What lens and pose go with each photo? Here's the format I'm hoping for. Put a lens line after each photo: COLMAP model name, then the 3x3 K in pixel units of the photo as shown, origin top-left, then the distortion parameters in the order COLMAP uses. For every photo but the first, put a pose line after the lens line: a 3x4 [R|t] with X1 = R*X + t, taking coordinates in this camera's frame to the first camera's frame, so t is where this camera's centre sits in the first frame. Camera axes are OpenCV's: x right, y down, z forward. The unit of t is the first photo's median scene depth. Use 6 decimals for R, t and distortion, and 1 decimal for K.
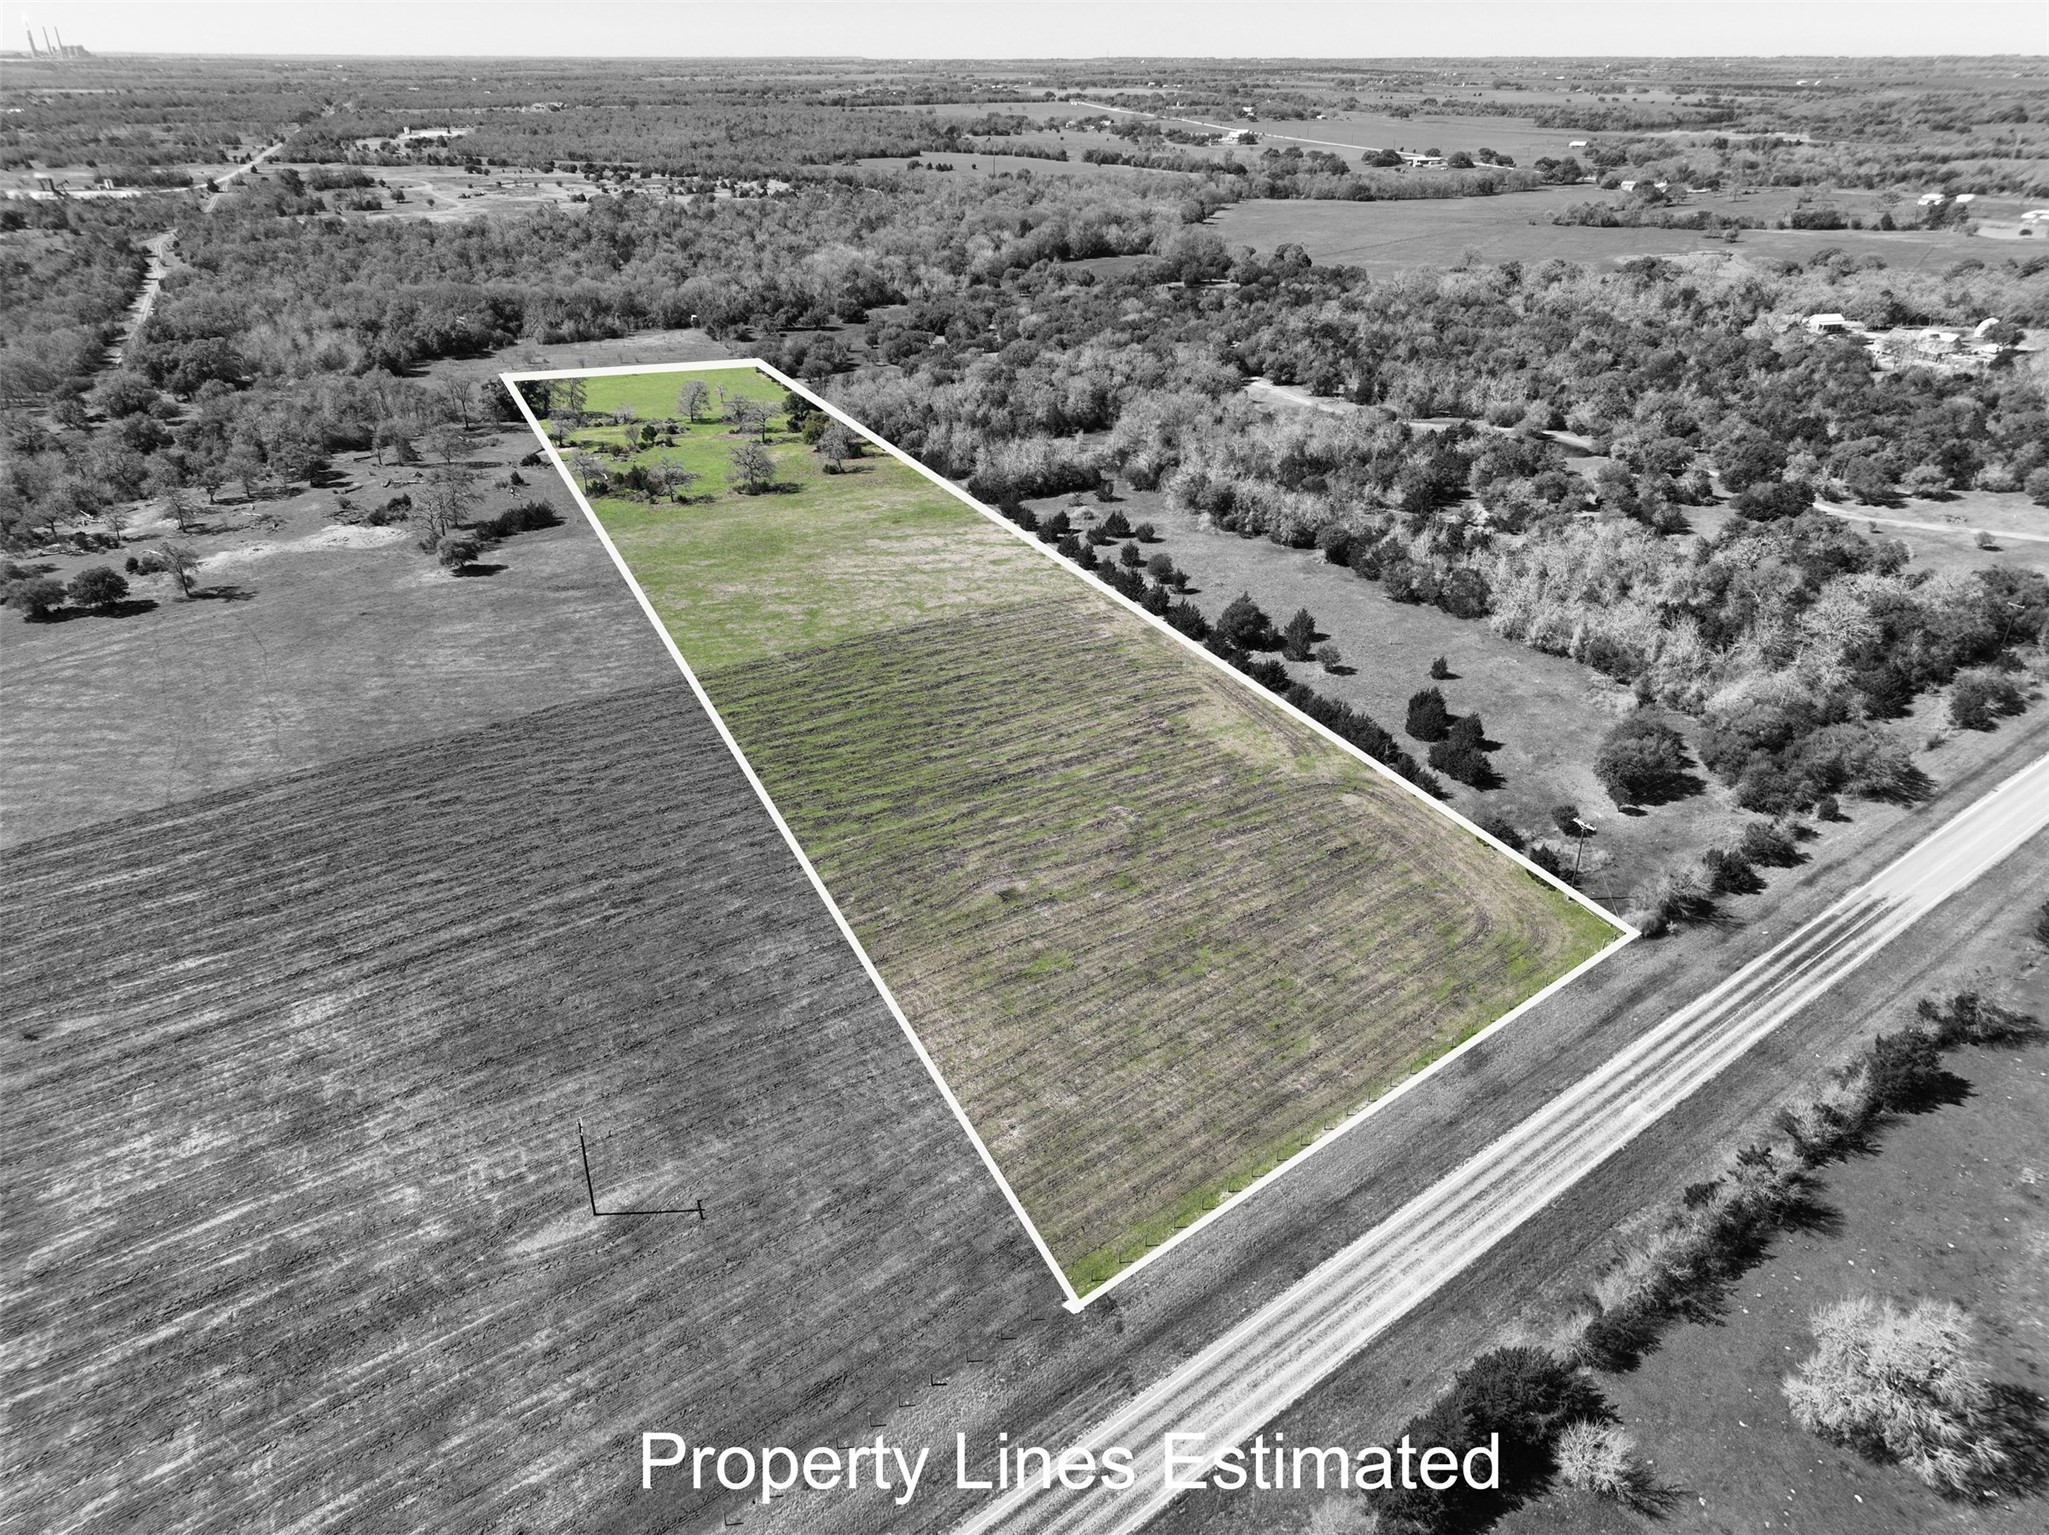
lens RADIAL K [[1440.7, 0, 1024.5], [0, 1440.7, 767.5], [0, 0, 1]] dist [-0.006191, 0.025591]
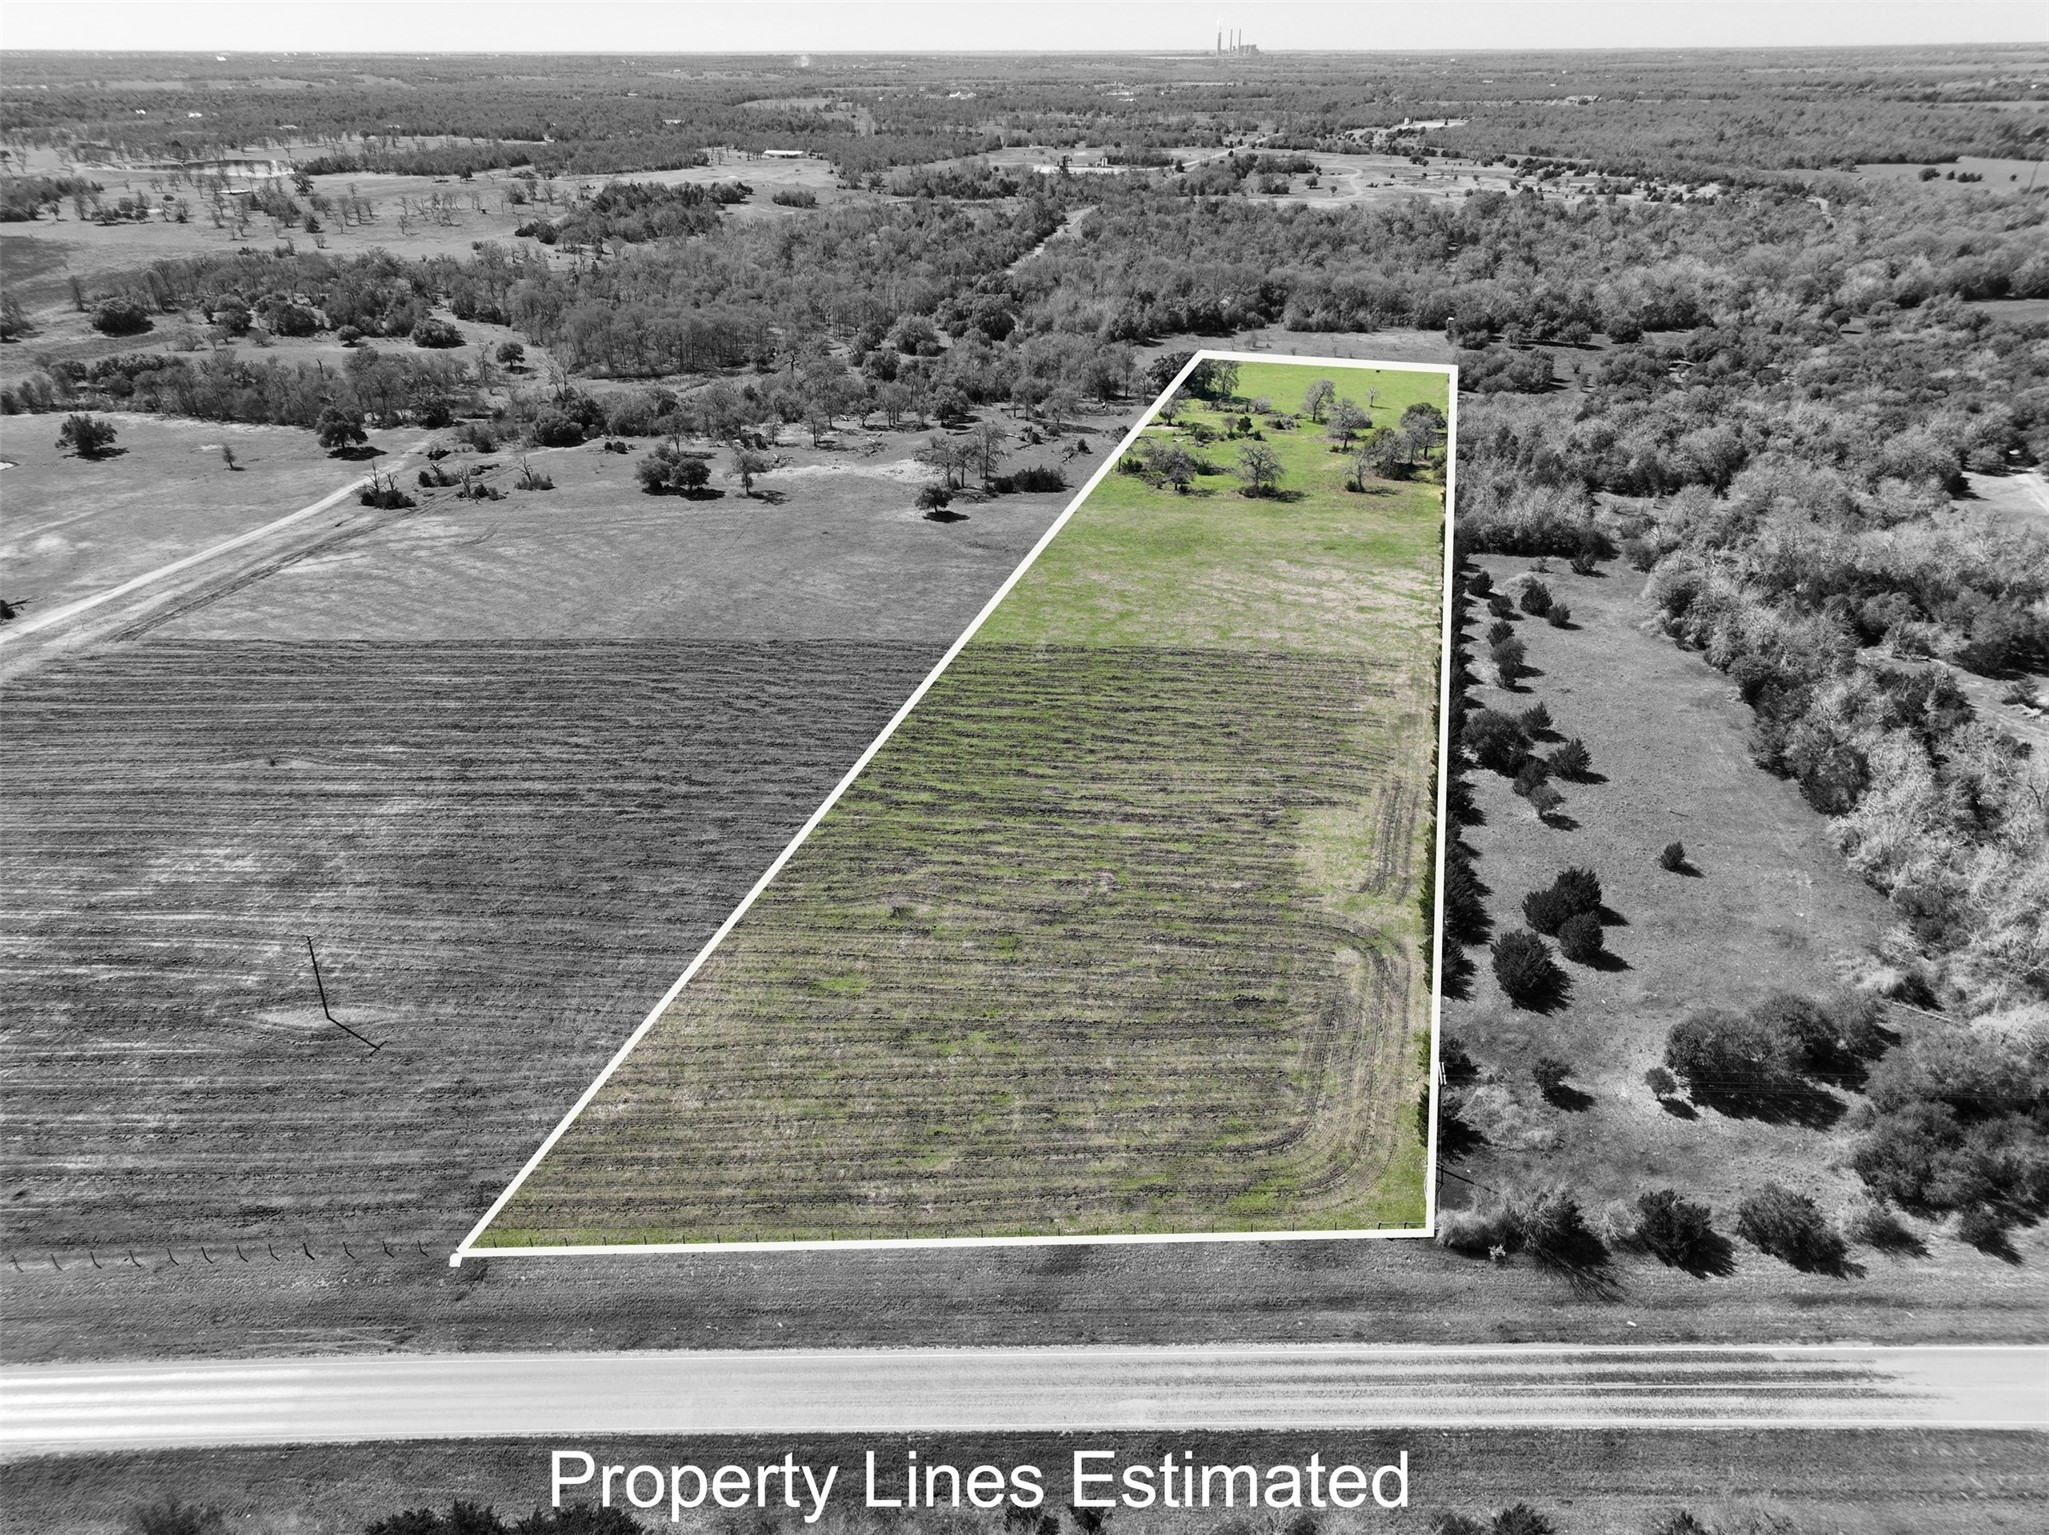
lens RADIAL K [[1440.7, 0, 1024.5], [0, 1440.7, 767.5], [0, 0, 1]] dist [-0.006191, 0.025591]
pose [[0.780321, 0.276646, -0.560862, 0.435657], [-0.274392, 0.957354, 0.090458, -0.088534], [0.561968, 0.083310, 0.822953, 0.181573]]
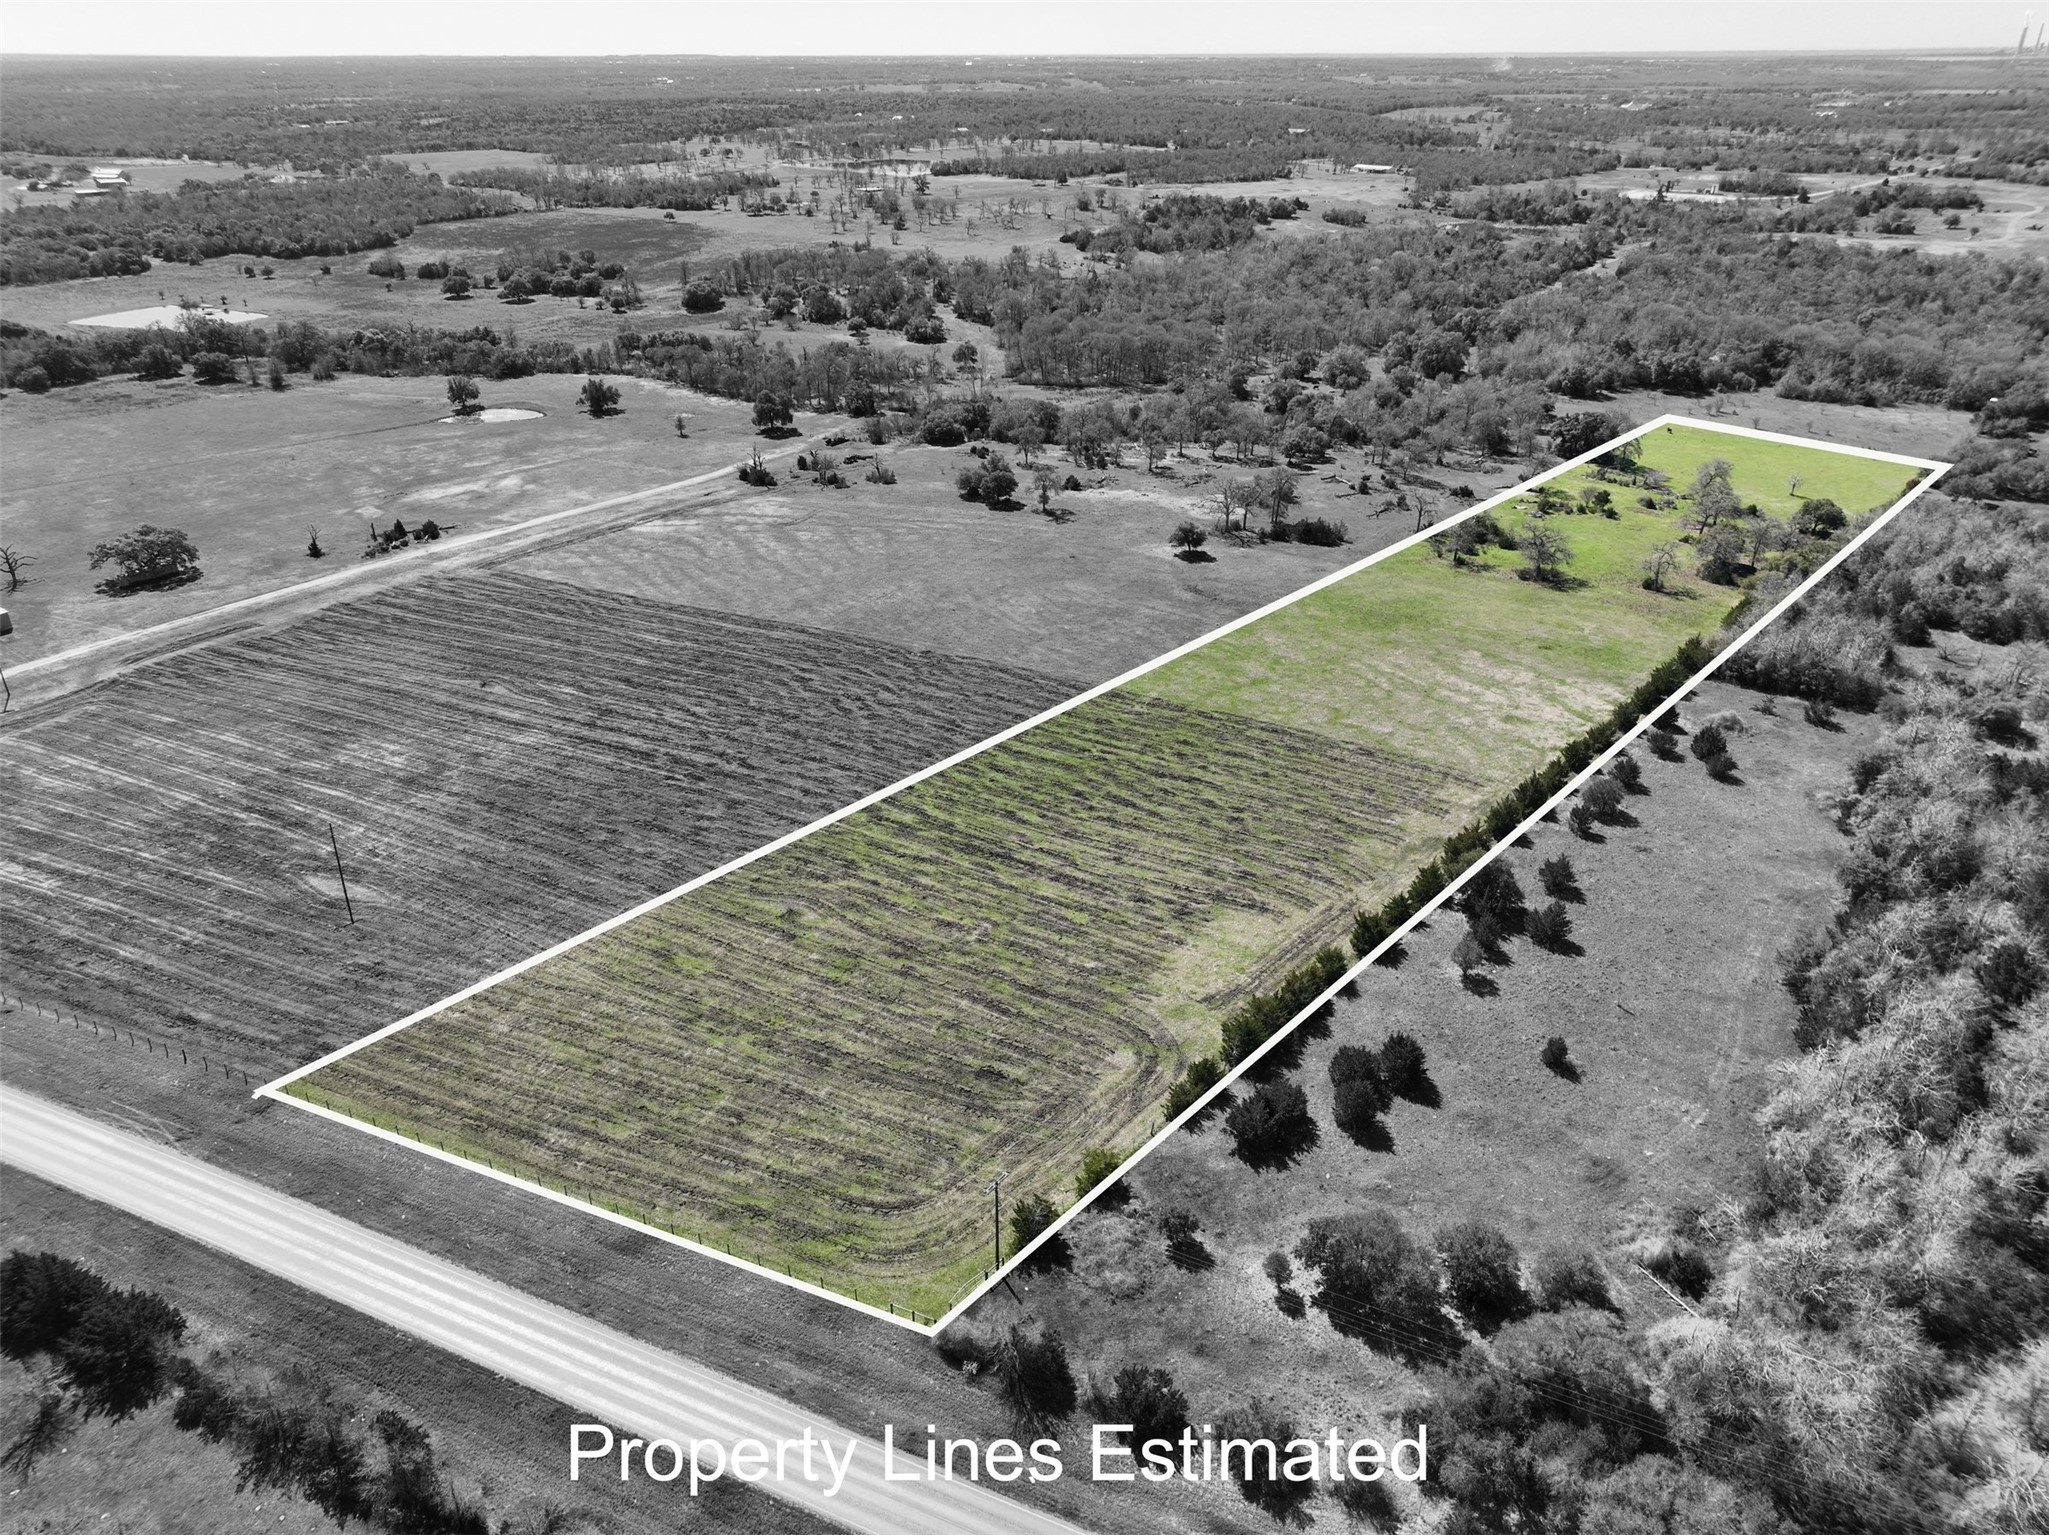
lens RADIAL K [[1440.7, 0, 1024.5], [0, 1440.7, 767.5], [0, 0, 1]] dist [-0.006191, 0.025591]
pose [[0.444007, 0.397056, -0.803246, 0.667539], [-0.395563, 0.891231, 0.221894, -0.238495], [0.803983, 0.219212, 0.552773, 0.401757]]
